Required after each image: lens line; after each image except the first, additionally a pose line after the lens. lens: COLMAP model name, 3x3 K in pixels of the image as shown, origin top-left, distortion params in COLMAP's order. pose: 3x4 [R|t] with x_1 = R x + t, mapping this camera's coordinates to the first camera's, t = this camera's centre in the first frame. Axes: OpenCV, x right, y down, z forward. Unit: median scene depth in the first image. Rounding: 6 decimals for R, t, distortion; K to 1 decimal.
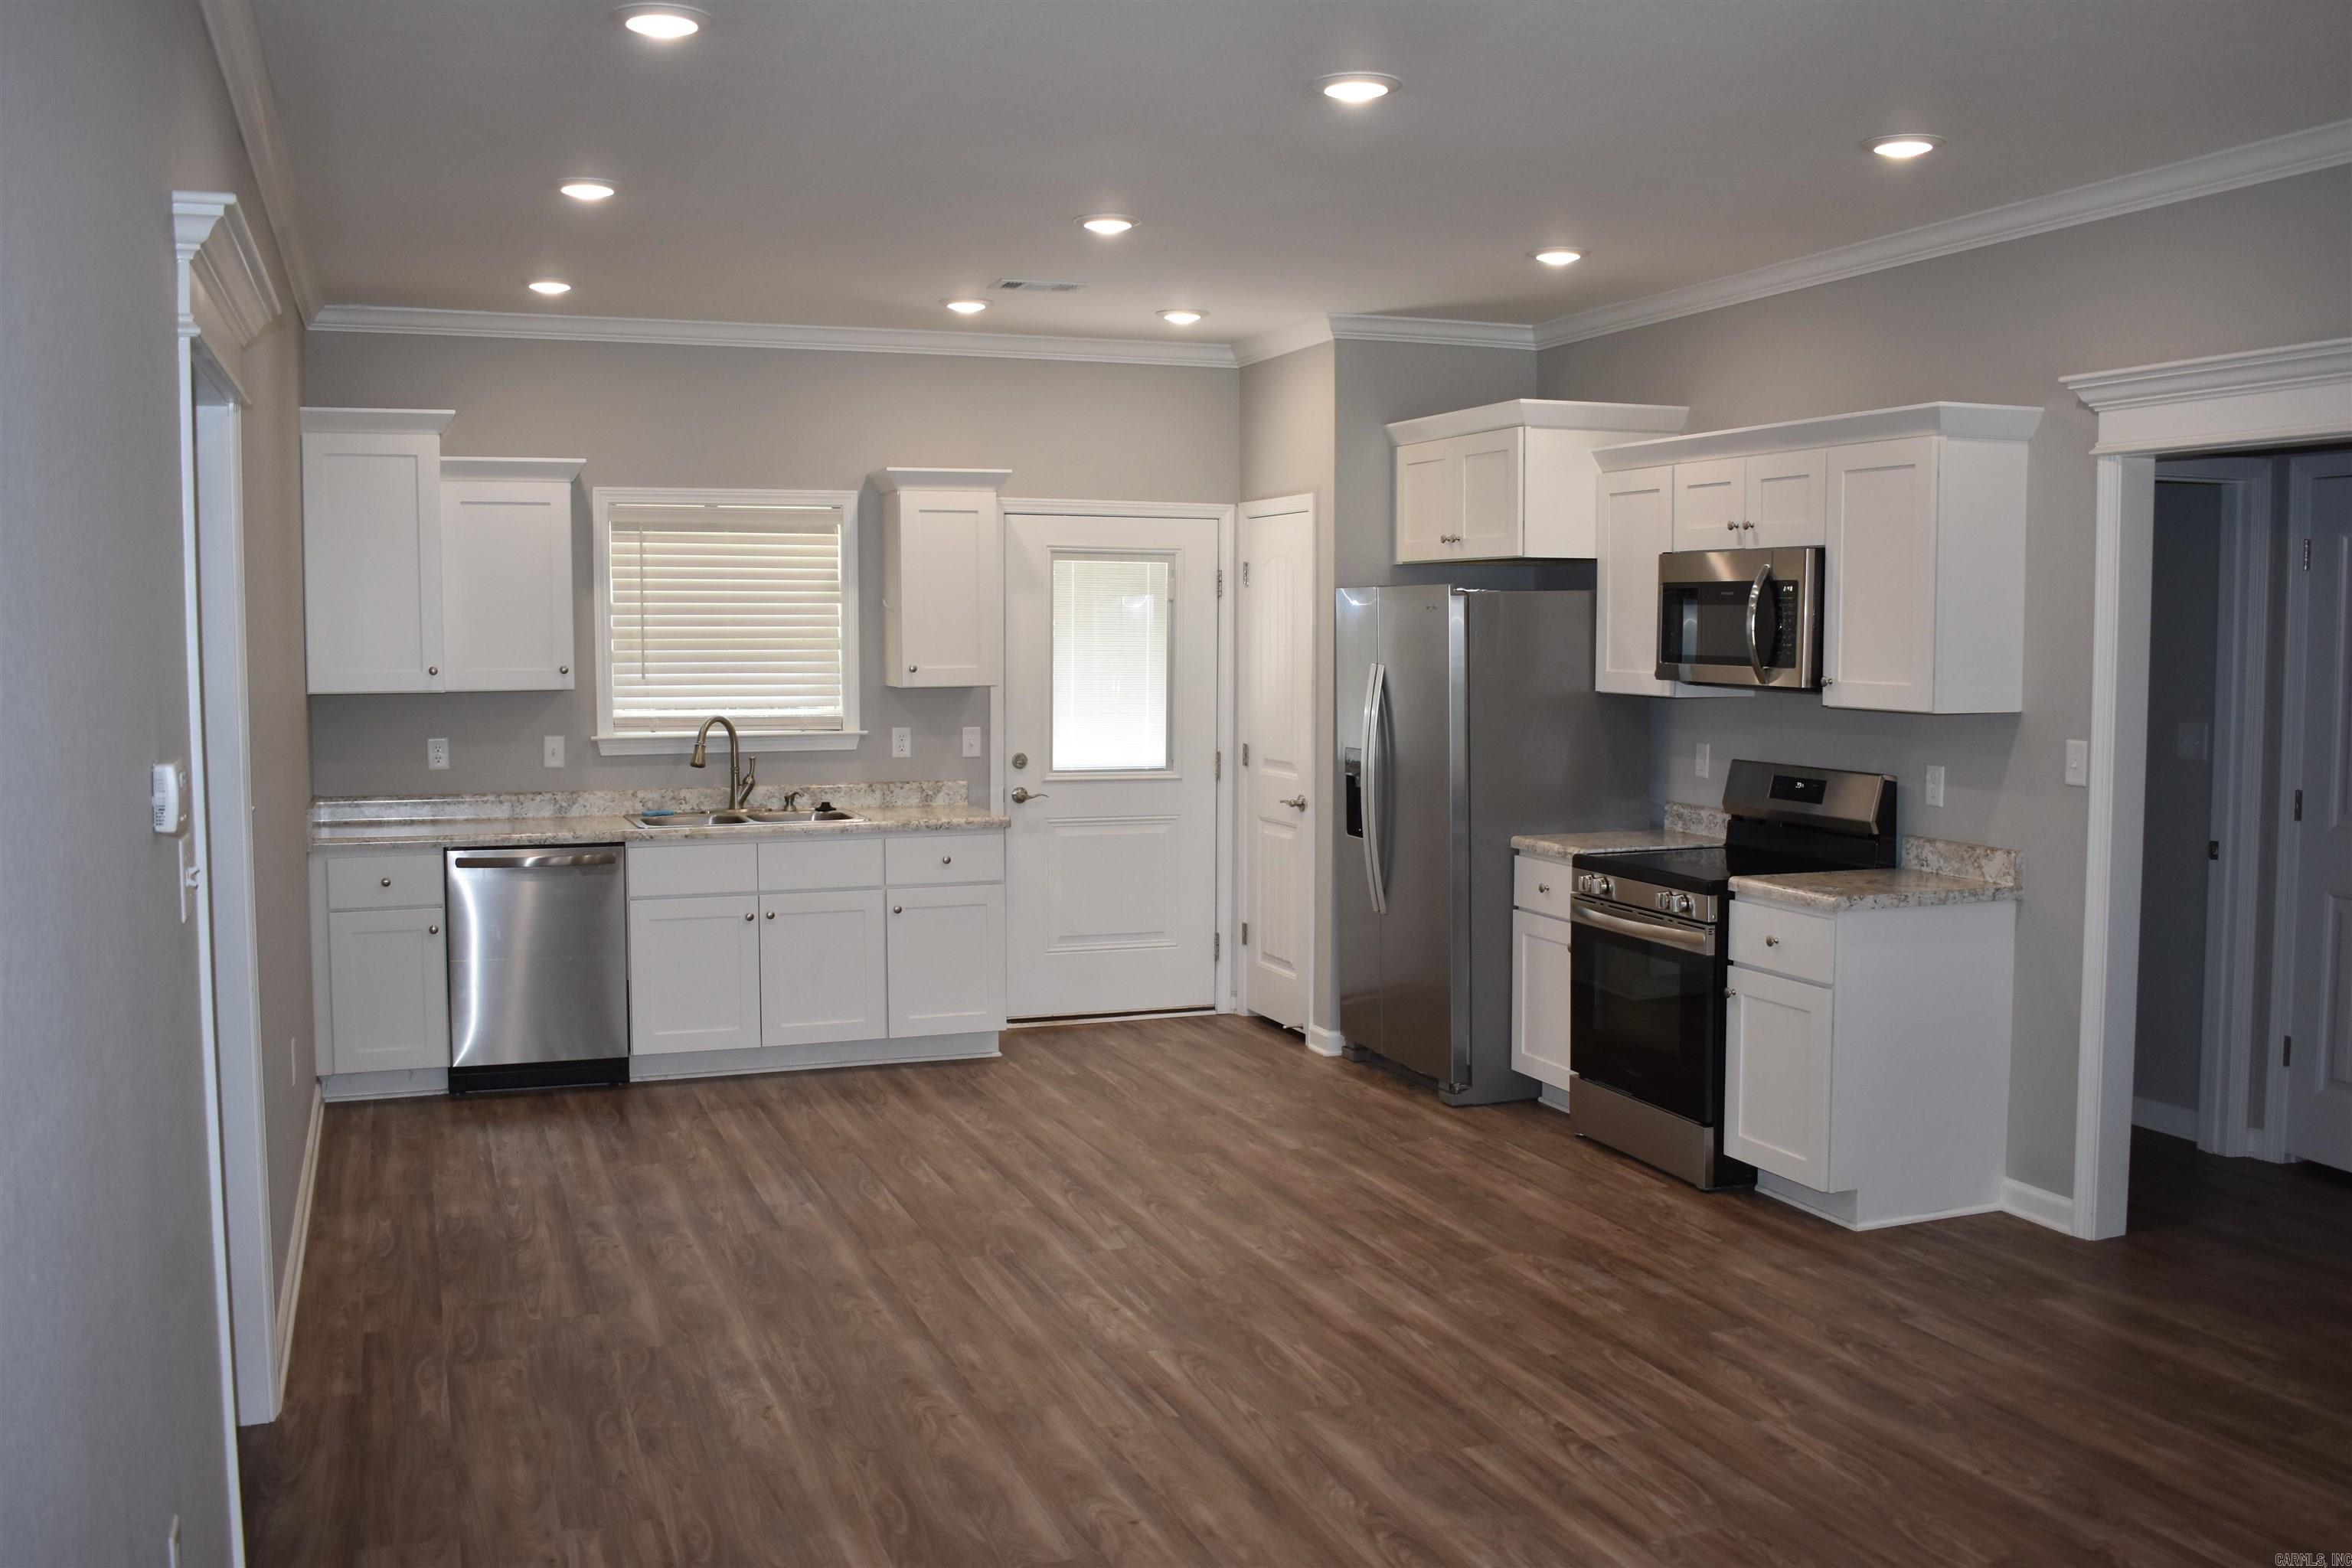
lens RADIAL K [[2103.7, 0, 1170.8], [0, 2103.7, 783.1], [0, 0, 1]] dist [-0.085037, 0.013191]
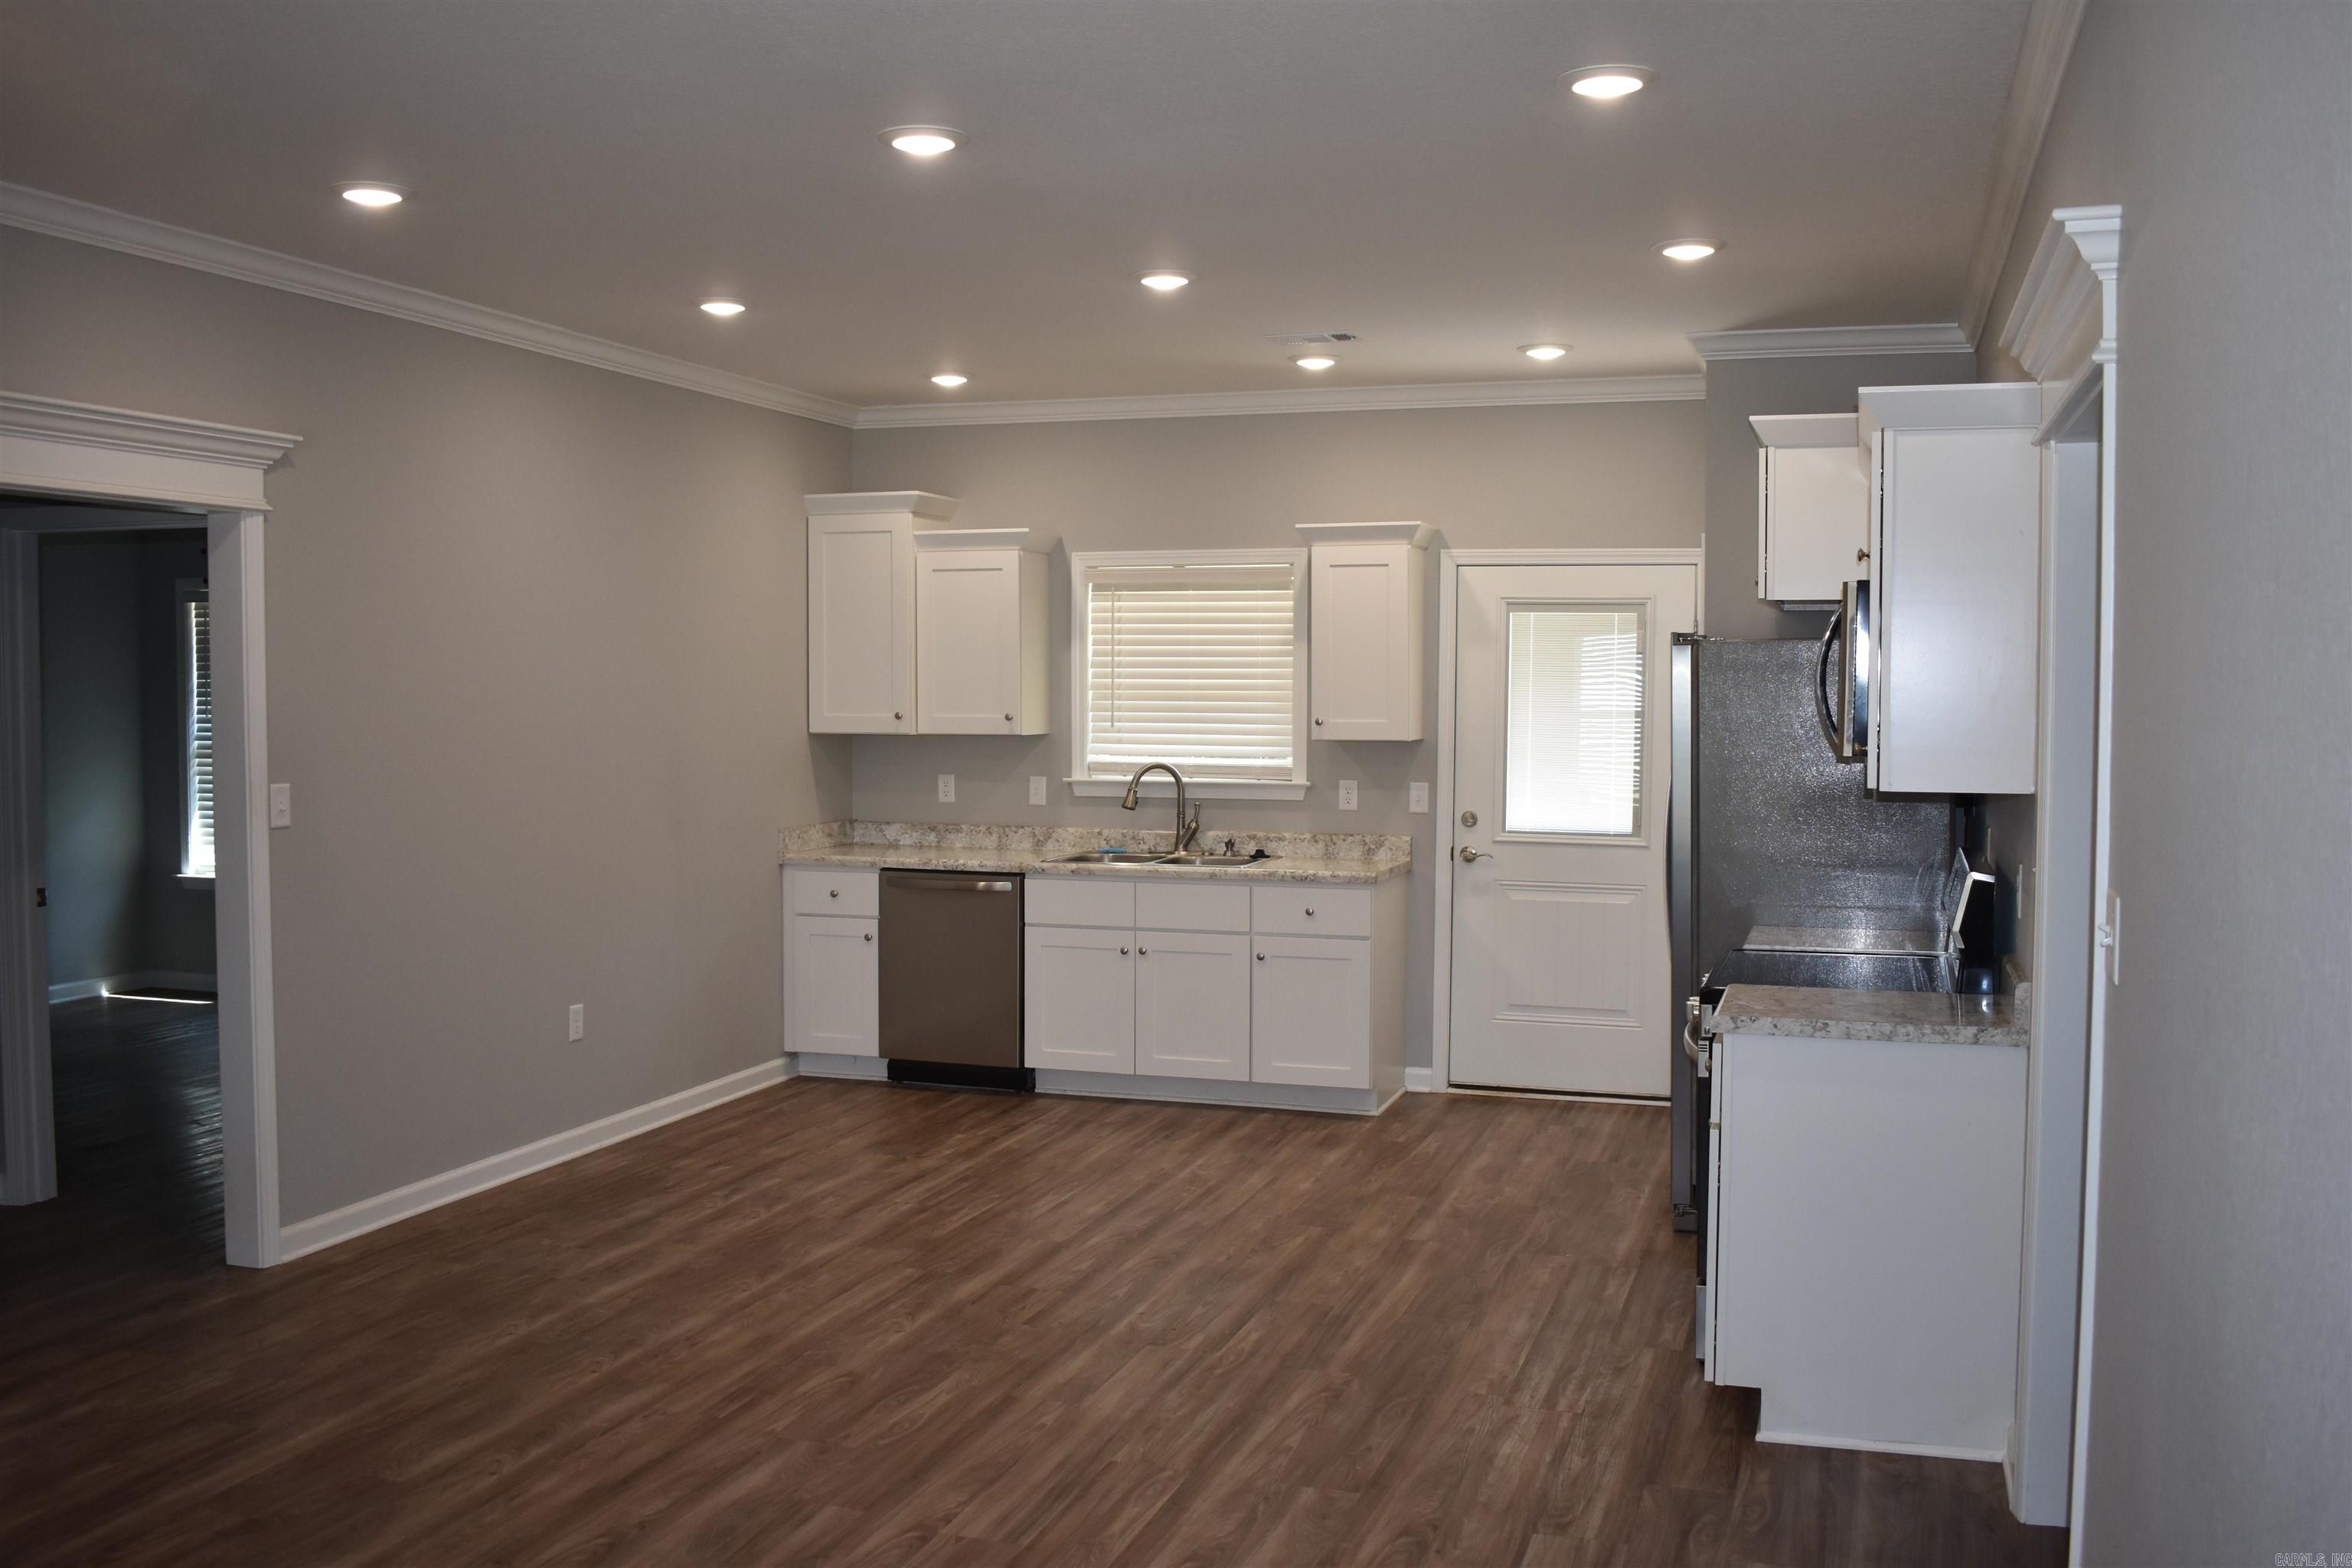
lens RADIAL K [[2103.7, 0, 1164.9], [0, 2103.7, 789.1], [0, 0, 1]] dist [-0.085037, 0.013191]
pose [[0.778640, 0.034654, -0.626513, 0.506854], [-0.050045, 0.998723, -0.006954, -0.012593], [0.625472, 0.036768, 0.779380, 0.183964]]
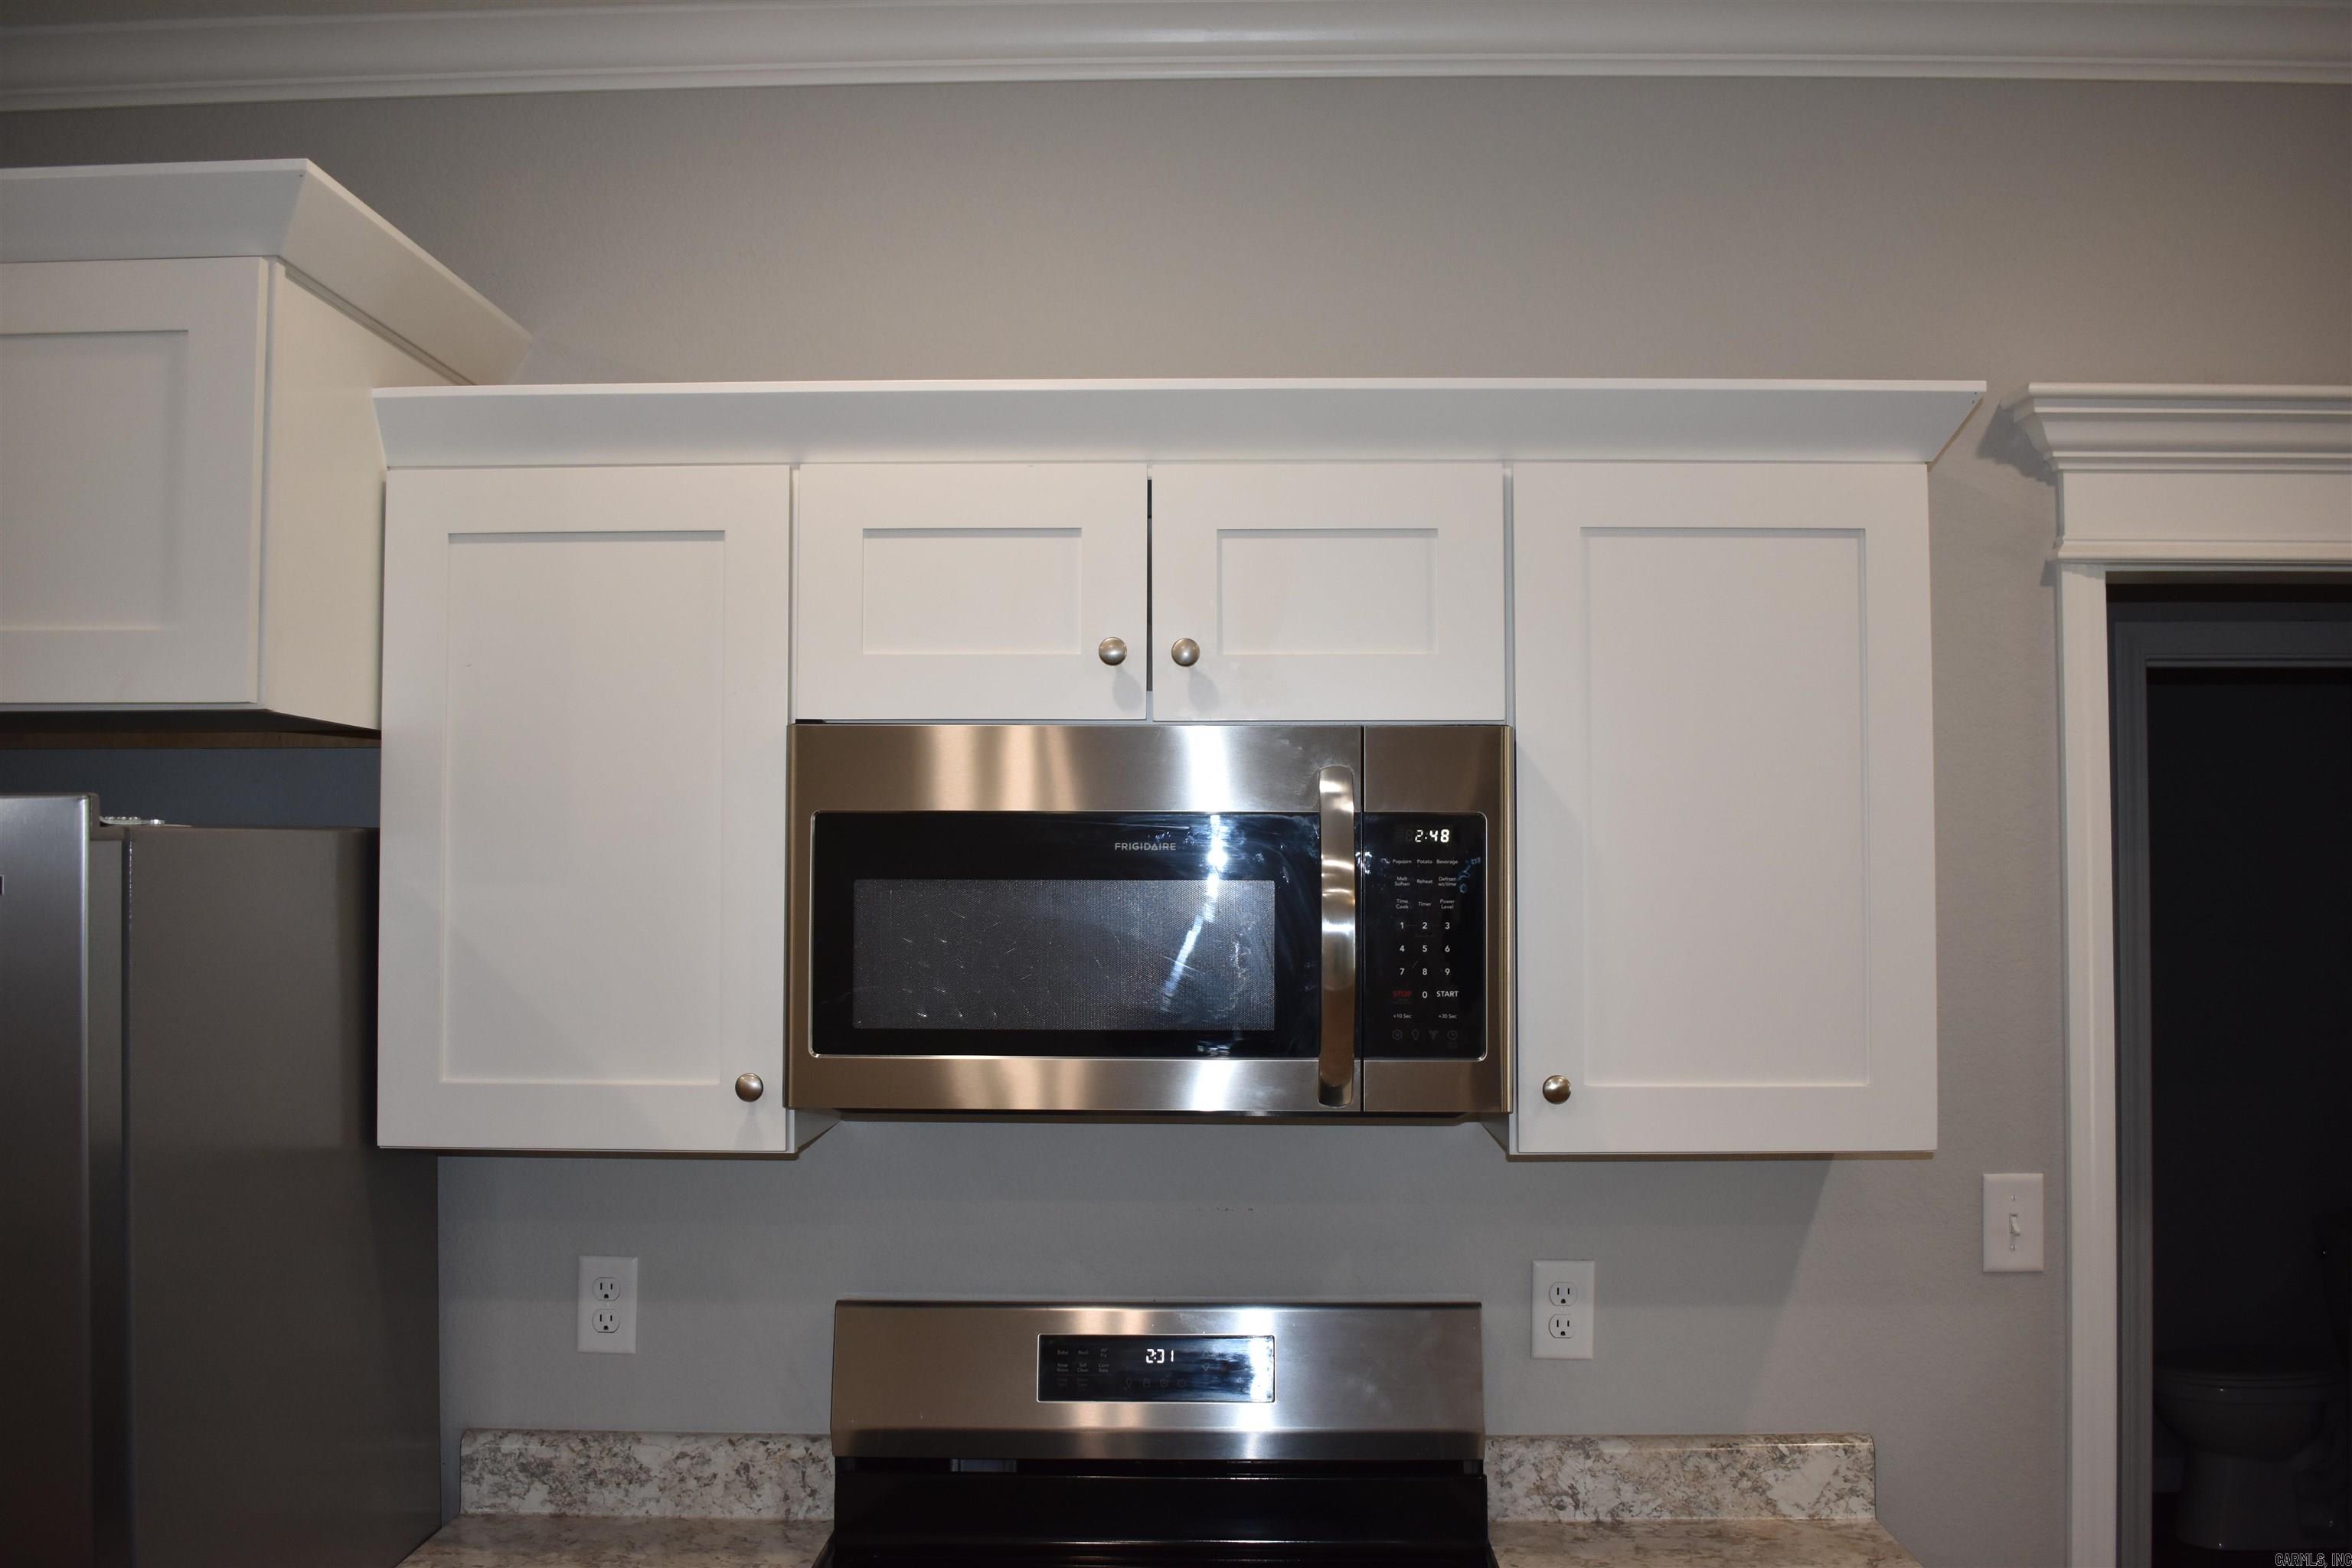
lens RADIAL K [[2103.7, 0, 1167.9], [0, 2103.7, 777.7], [0, 0, 1]] dist [-0.085037, 0.013191]
pose [[0.366333, 0.039622, 0.929640, -0.047941], [0.072312, 0.994859, -0.070897, -0.069028], [-0.927670, 0.093196, 0.361585, 0.775863]]
